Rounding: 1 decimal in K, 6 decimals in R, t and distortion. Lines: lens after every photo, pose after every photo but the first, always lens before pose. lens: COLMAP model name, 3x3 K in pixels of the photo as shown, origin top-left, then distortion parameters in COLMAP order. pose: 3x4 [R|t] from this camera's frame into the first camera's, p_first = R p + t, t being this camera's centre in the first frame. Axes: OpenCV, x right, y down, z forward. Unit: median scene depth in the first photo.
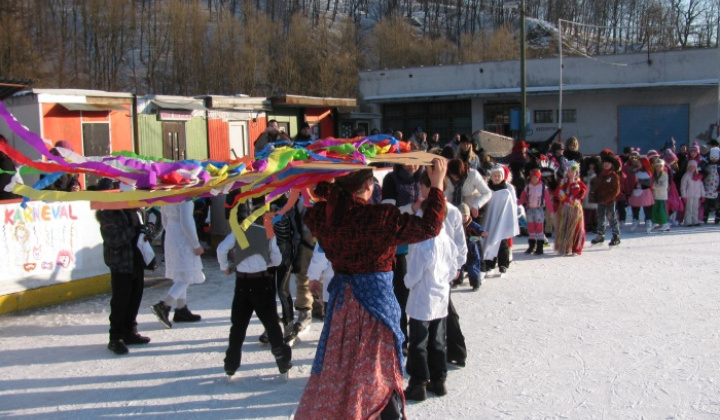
lens RADIAL K [[738.8, 0, 349.7], [0, 738.8, 209.3], [0, 0, 1]] dist [-0.137498, 0.000000]
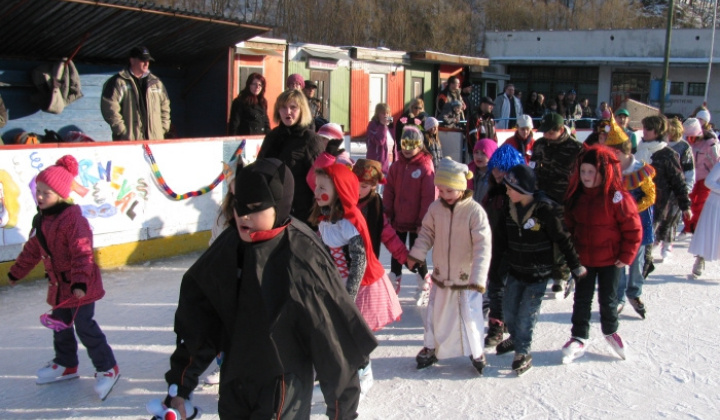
lens RADIAL K [[738.8, 0, 363.7], [0, 738.8, 207.8], [0, 0, 1]] dist [-0.137498, 0.000000]
pose [[0.993097, 0.072803, -0.091968, -0.056896], [-0.067420, 0.995898, 0.060345, 0.004371], [0.095984, -0.053728, 0.993932, -0.020017]]
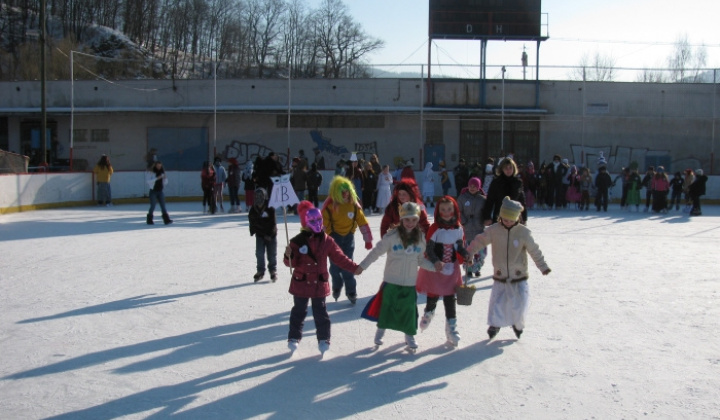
lens RADIAL K [[800.6, 0, 377.4], [0, 800.6, 225.0], [0, 0, 1]] dist [-0.124499, 0.000000]
pose [[0.848325, -0.022011, 0.529018, 0.034110], [0.027523, 0.999618, -0.002543, 0.018151], [-0.528760, 0.016717, 0.848607, -0.206840]]
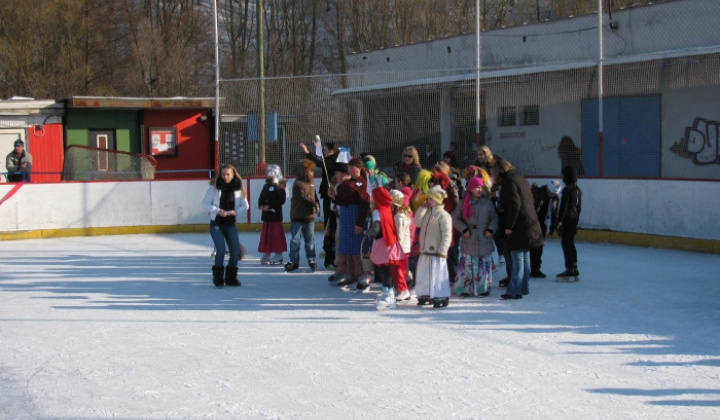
lens RADIAL K [[1117.9, 0, 360.2], [0, 1117.9, 207.6], [0, 0, 1]] dist [0.062613, 0.000000]
pose [[0.887379, 0.032131, -0.459919, 0.699030], [-0.045506, 0.998802, -0.018022, -0.022813], [0.458789, 0.036921, 0.887778, 0.044490]]
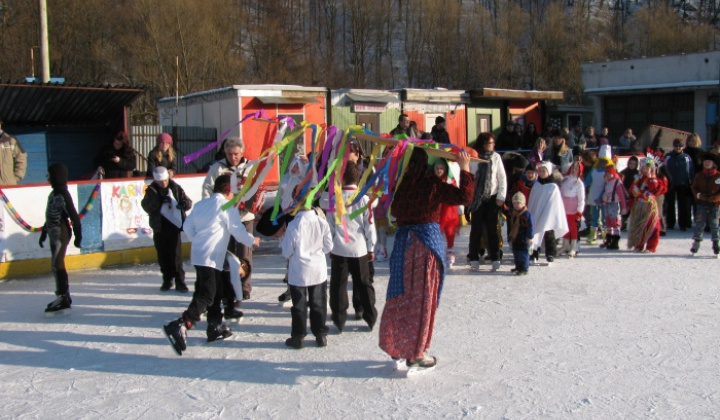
lens RADIAL K [[738.8, 0, 359.9], [0, 738.8, 217.4], [0, 0, 1]] dist [-0.137498, 0.000000]
pose [[0.937833, 0.045302, -0.344118, 0.101677], [-0.036982, 0.998844, 0.030708, 0.000149], [0.345111, -0.016072, 0.938424, -0.020543]]
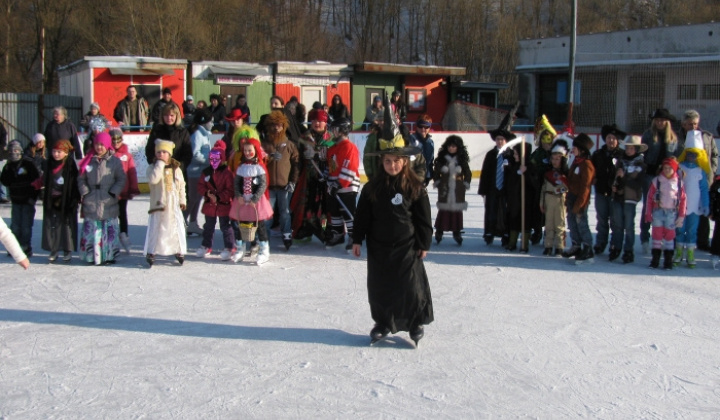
lens RADIAL K [[738.8, 0, 361.2], [0, 738.8, 210.8], [0, 0, 1]] dist [-0.137498, 0.000000]
pose [[0.894173, 0.095670, -0.437381, 0.345463], [-0.075192, 0.995117, 0.063945, -0.012664], [0.441362, -0.024290, 0.897000, 0.063335]]
